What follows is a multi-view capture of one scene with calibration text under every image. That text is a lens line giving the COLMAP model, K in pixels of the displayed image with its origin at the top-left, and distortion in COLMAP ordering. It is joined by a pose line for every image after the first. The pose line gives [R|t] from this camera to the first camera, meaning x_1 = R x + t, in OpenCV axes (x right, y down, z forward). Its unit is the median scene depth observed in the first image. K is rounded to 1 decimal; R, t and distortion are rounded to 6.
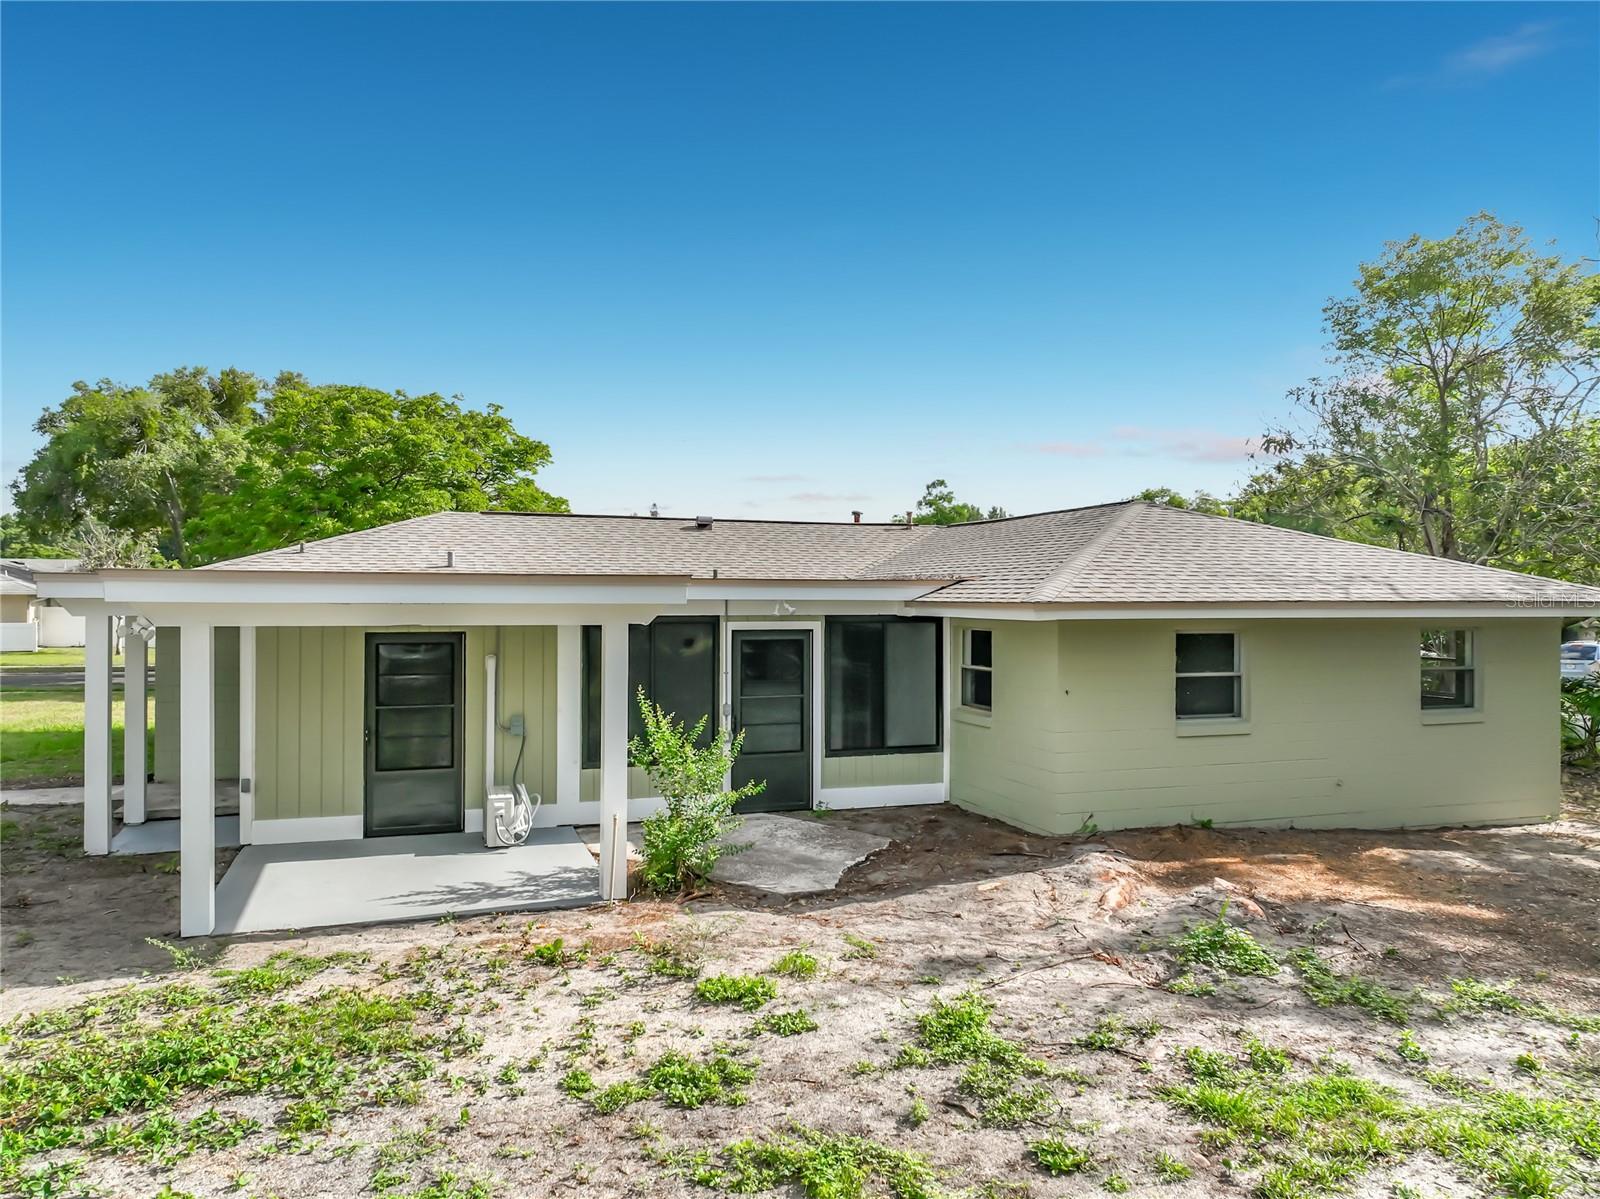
lens RADIAL K [[1135.2, 0, 796.9], [0, 1135.2, 587.5], [0, 0, 1]] dist [0.008619, 0.004444]
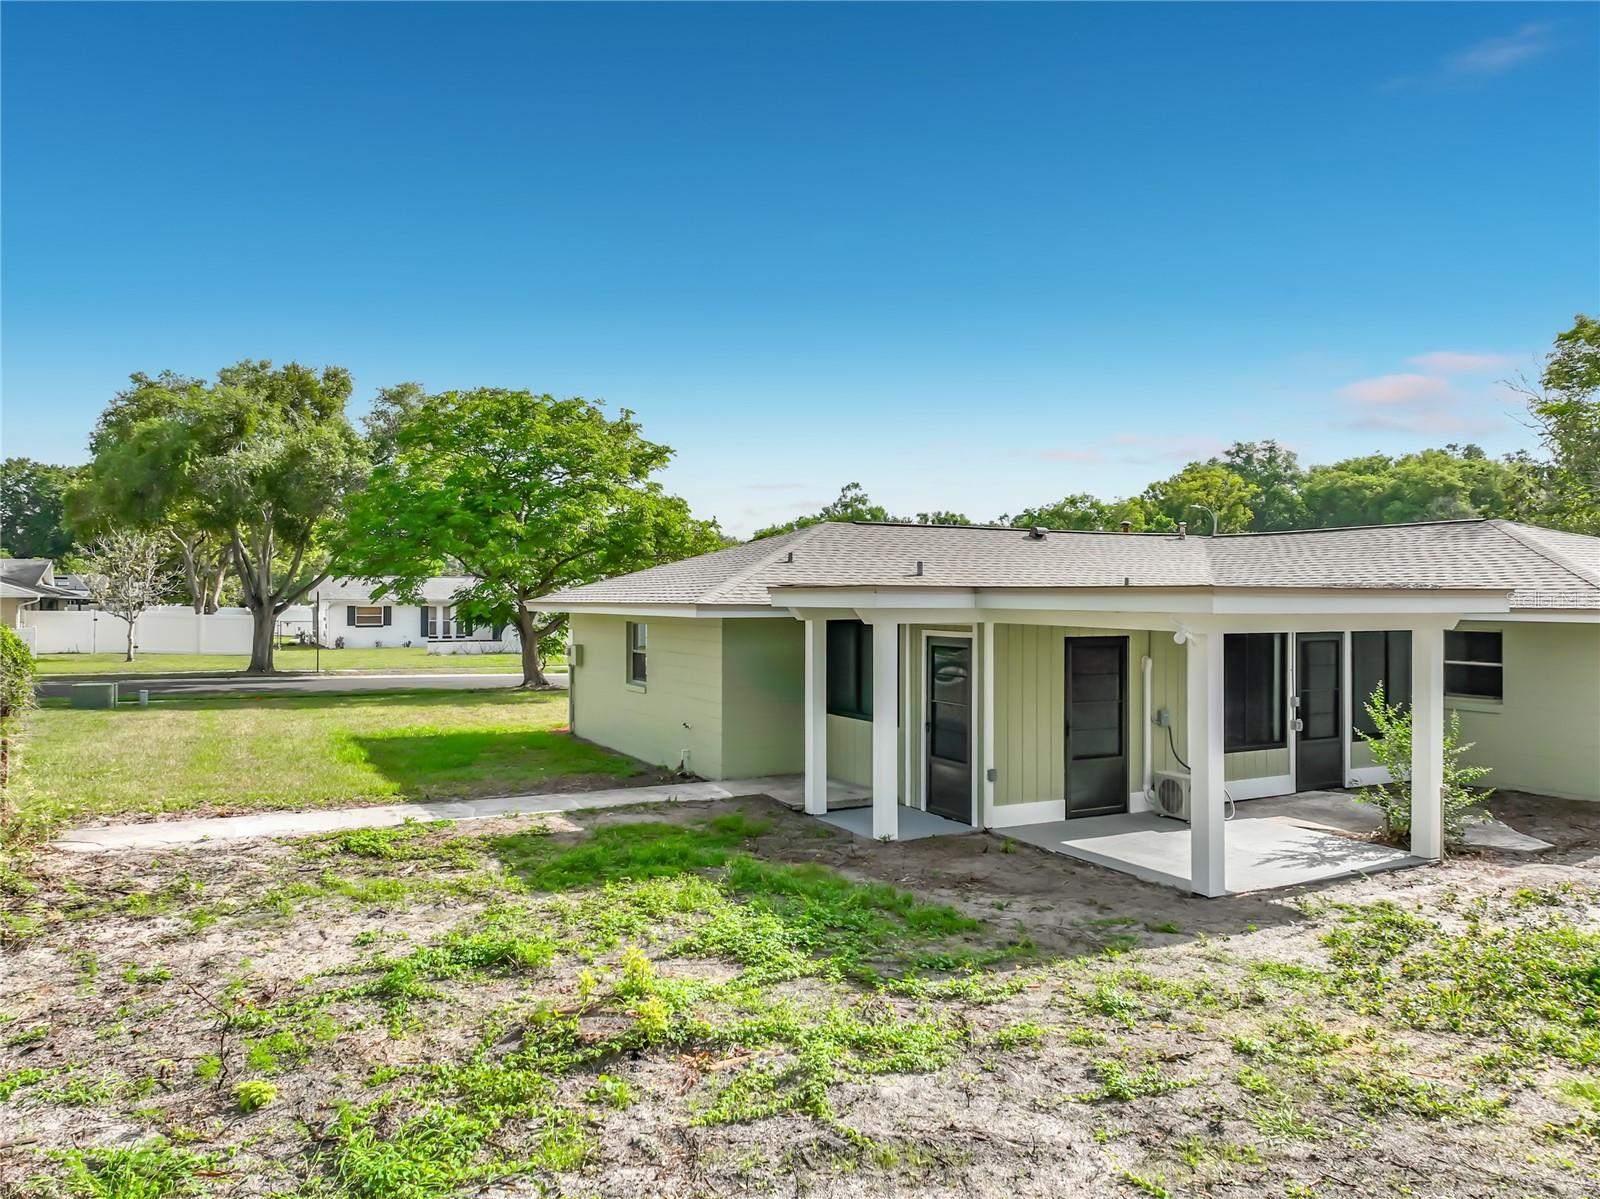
lens RADIAL K [[1129.5, 0, 794.4], [0, 1129.5, 600.3], [0, 0, 1]] dist [-0.007740, 0.024663]
pose [[0.987930, -0.001551, 0.154892, -0.754011], [-0.000395, 0.999921, 0.012529, -0.009875], [-0.154899, -0.012439, 0.987852, -0.054472]]
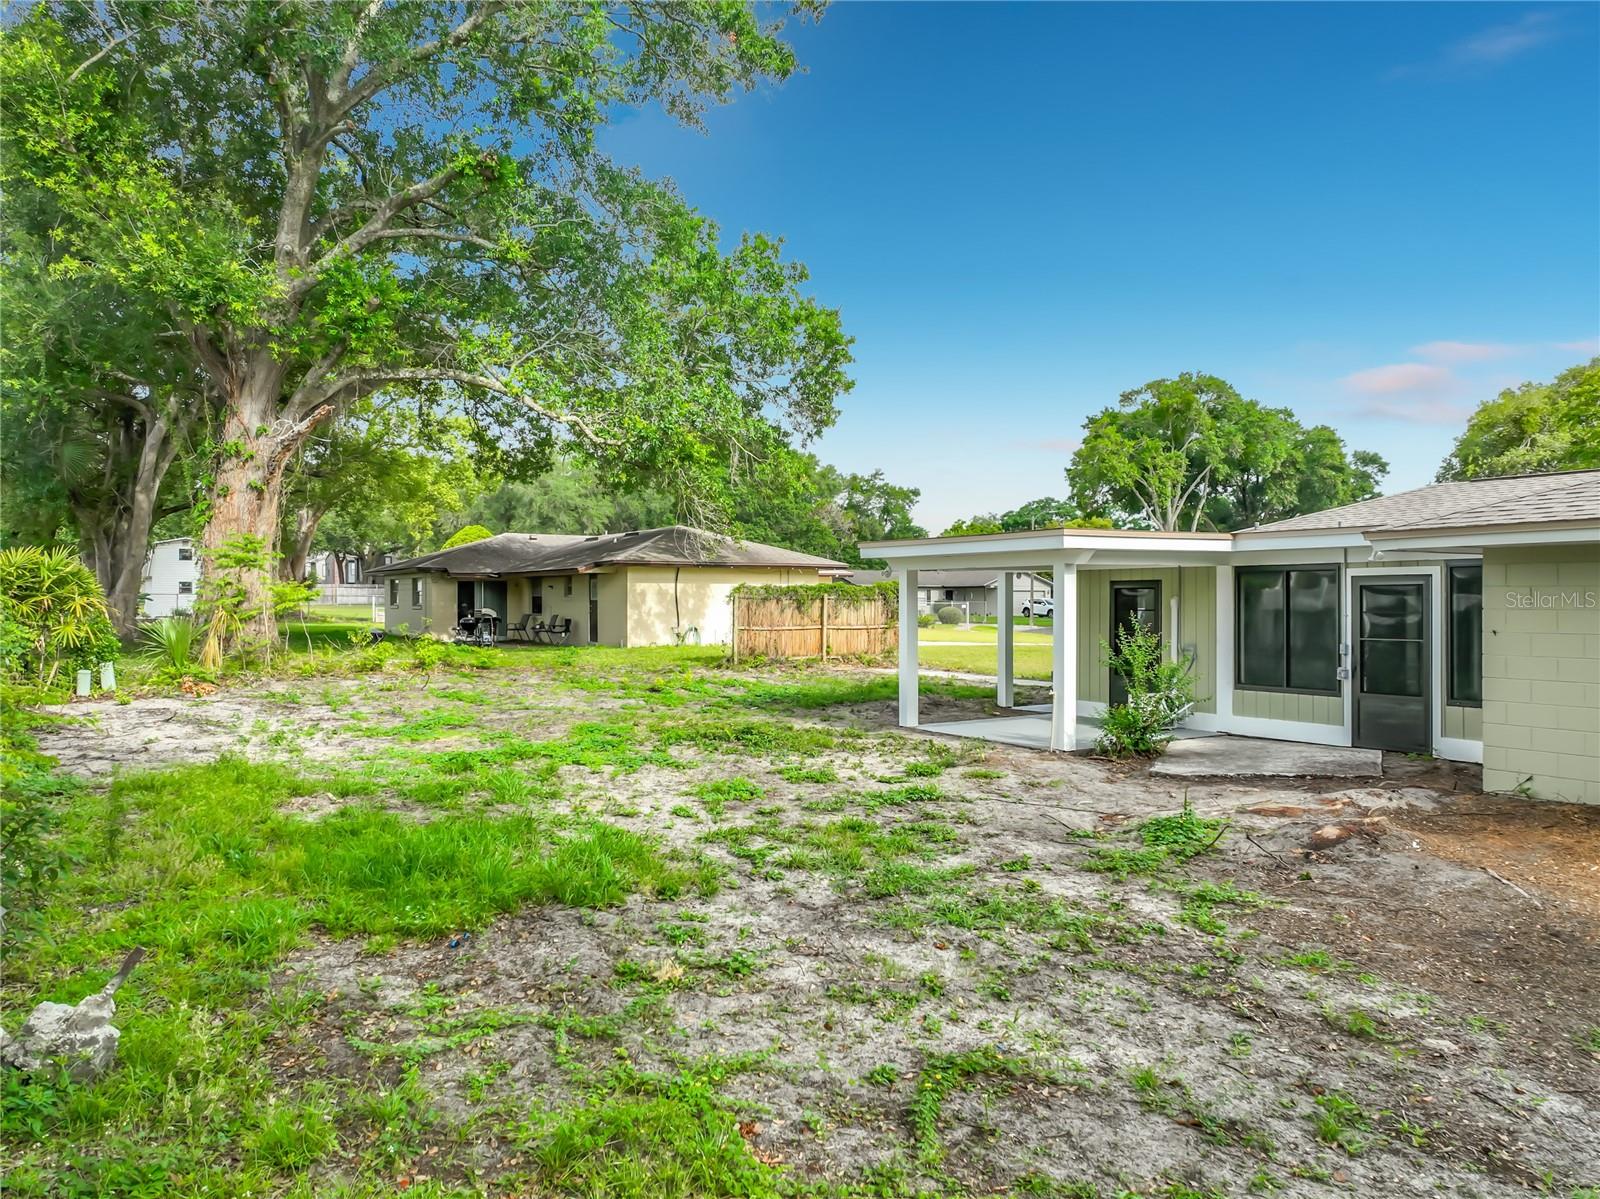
lens RADIAL K [[1129.5, 0, 794.4], [0, 1129.5, 600.3], [0, 0, 1]] dist [-0.007740, 0.024663]
pose [[0.229135, -0.002705, -0.973391, 0.882728], [0.010034, 0.999950, -0.000416, 0.056769], [0.973343, -0.009672, 0.229151, 0.247041]]
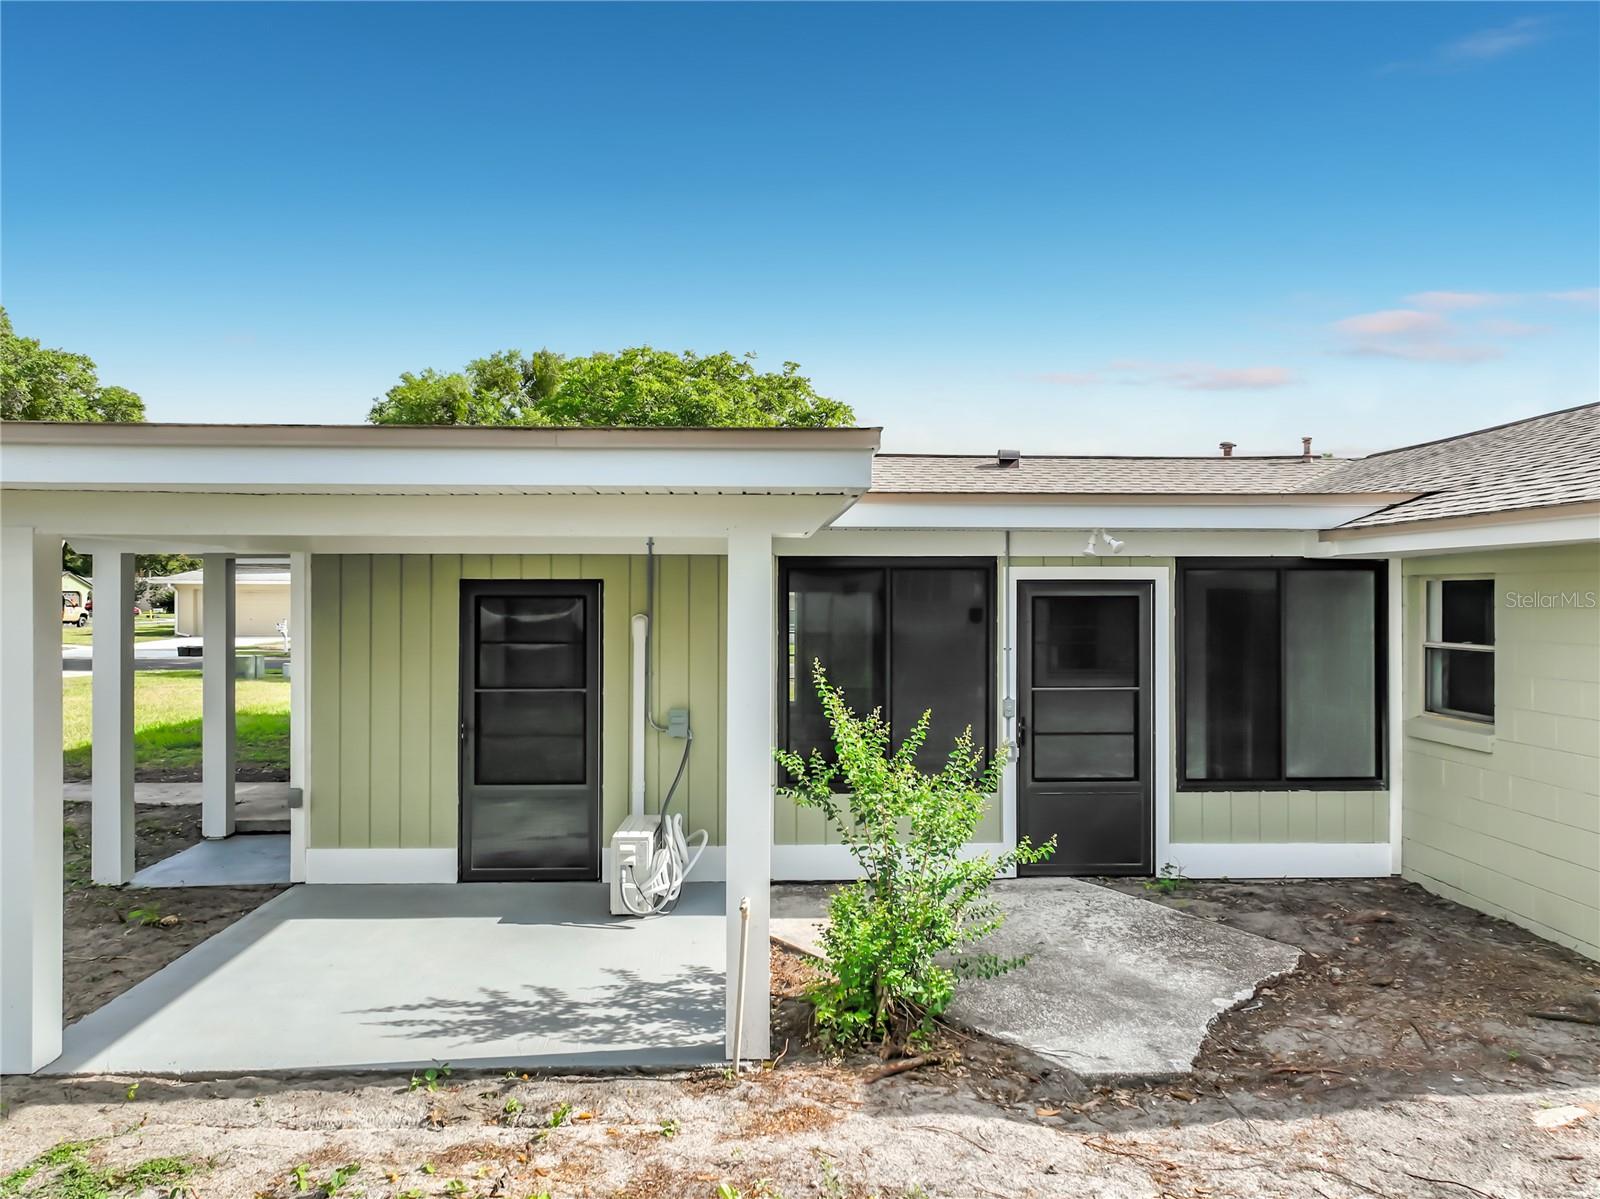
lens RADIAL K [[1158.6, 0, 800.0], [0, 1158.6, 599.5], [0, 0, 1]] dist [0.006580, 0.010676]
pose [[0.956332, -0.001170, -0.292280, 0.014478], [0.004171, 0.999945, 0.009645, 0.042557], [0.292253, -0.010443, 0.956284, 0.369283]]
